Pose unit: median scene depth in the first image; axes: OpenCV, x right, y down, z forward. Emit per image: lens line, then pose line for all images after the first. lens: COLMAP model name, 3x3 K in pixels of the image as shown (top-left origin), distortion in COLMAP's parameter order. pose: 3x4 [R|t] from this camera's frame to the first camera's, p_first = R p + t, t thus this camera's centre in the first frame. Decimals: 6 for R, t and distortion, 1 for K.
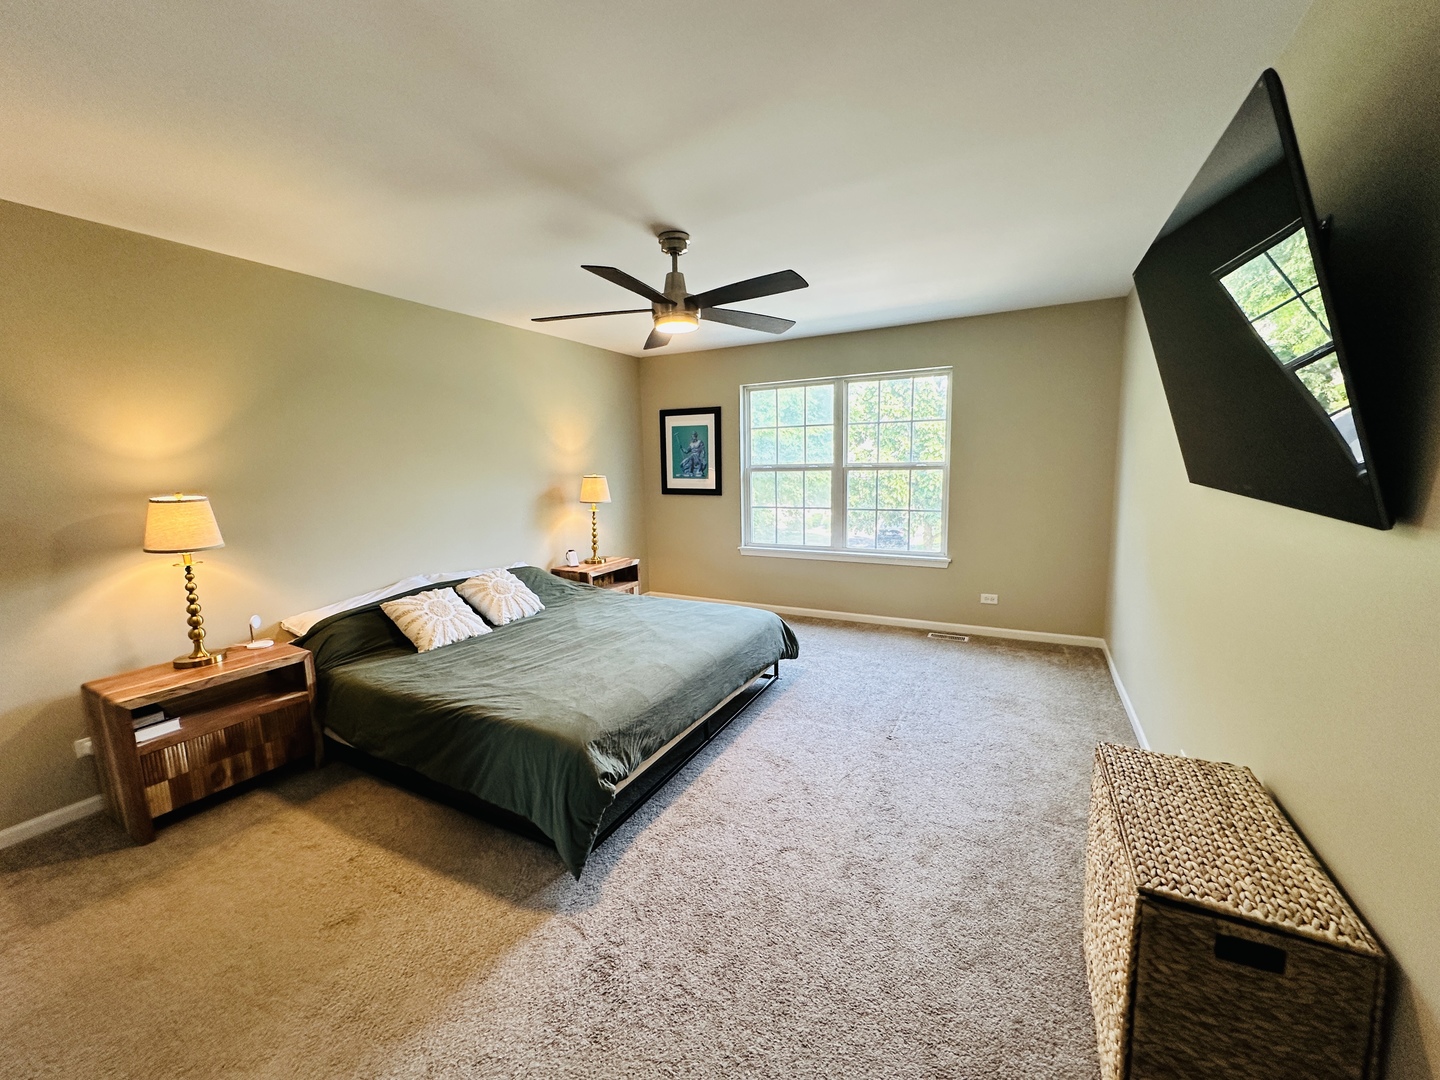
lens RADIAL K [[576.0, 0, 716.8], [0, 576.0, 530.9], [0, 0, 1]] dist [-0.002923, 0.000727]
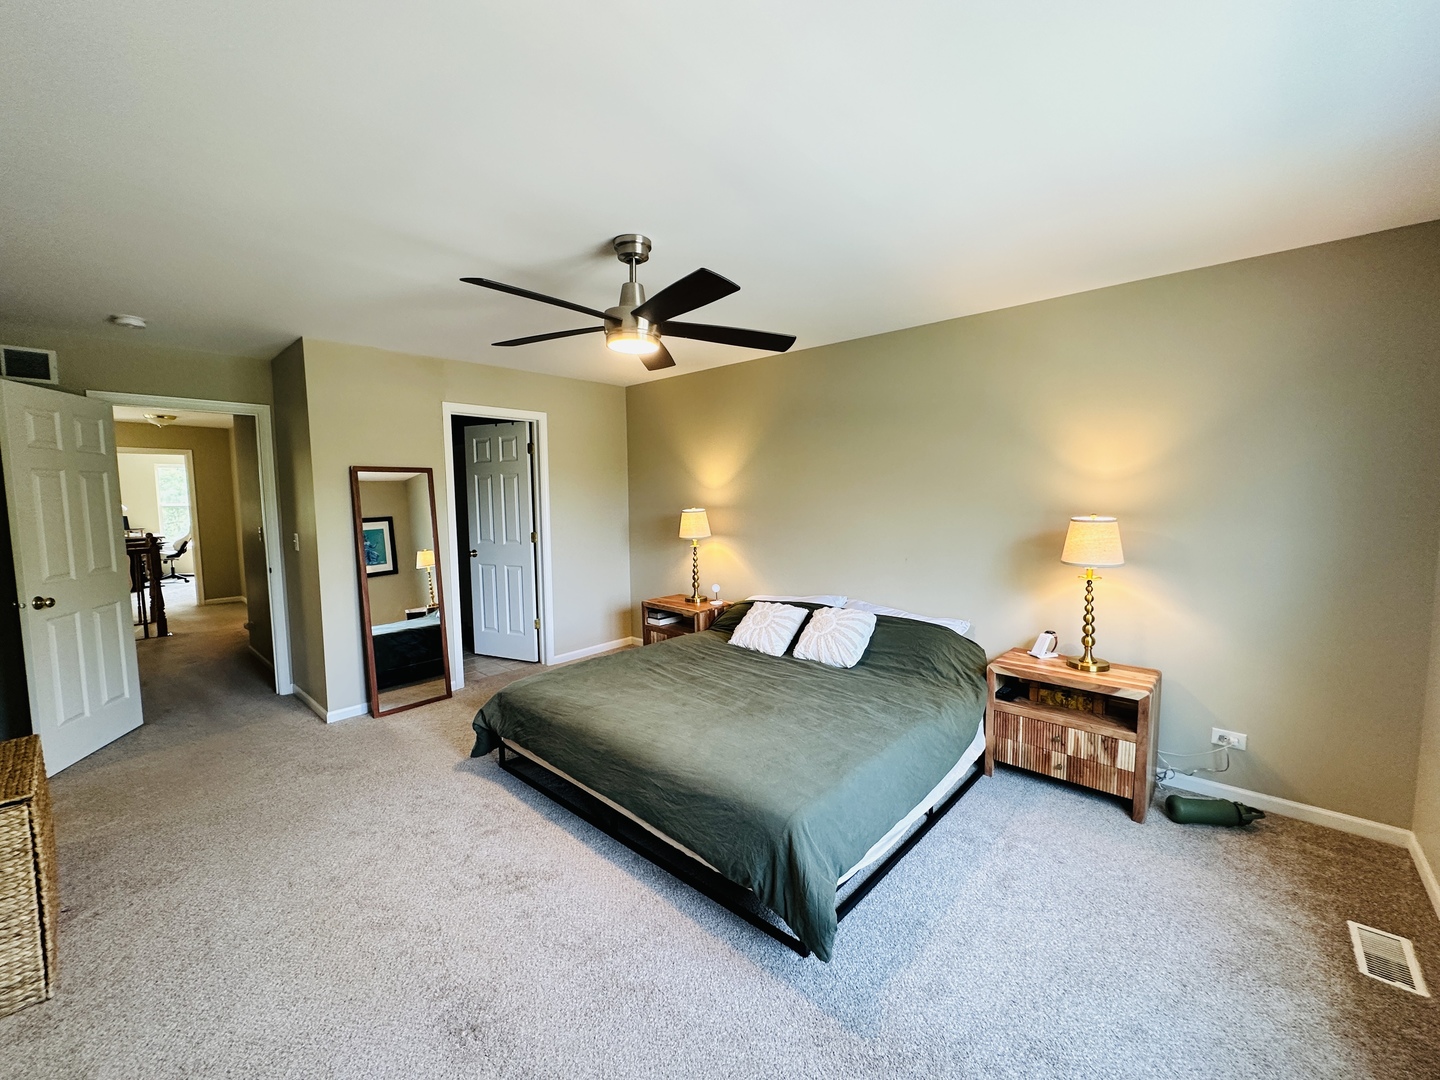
lens RADIAL K [[576.0, 0, 715.5], [0, 576.0, 545.6], [0, 0, 1]] dist [-0.002923, 0.000727]
pose [[-0.252362, 0.111399, -0.961199, 0.631018], [-0.102924, 0.984625, 0.141136, -0.161122], [0.962143, 0.134547, -0.237017, 1.155225]]
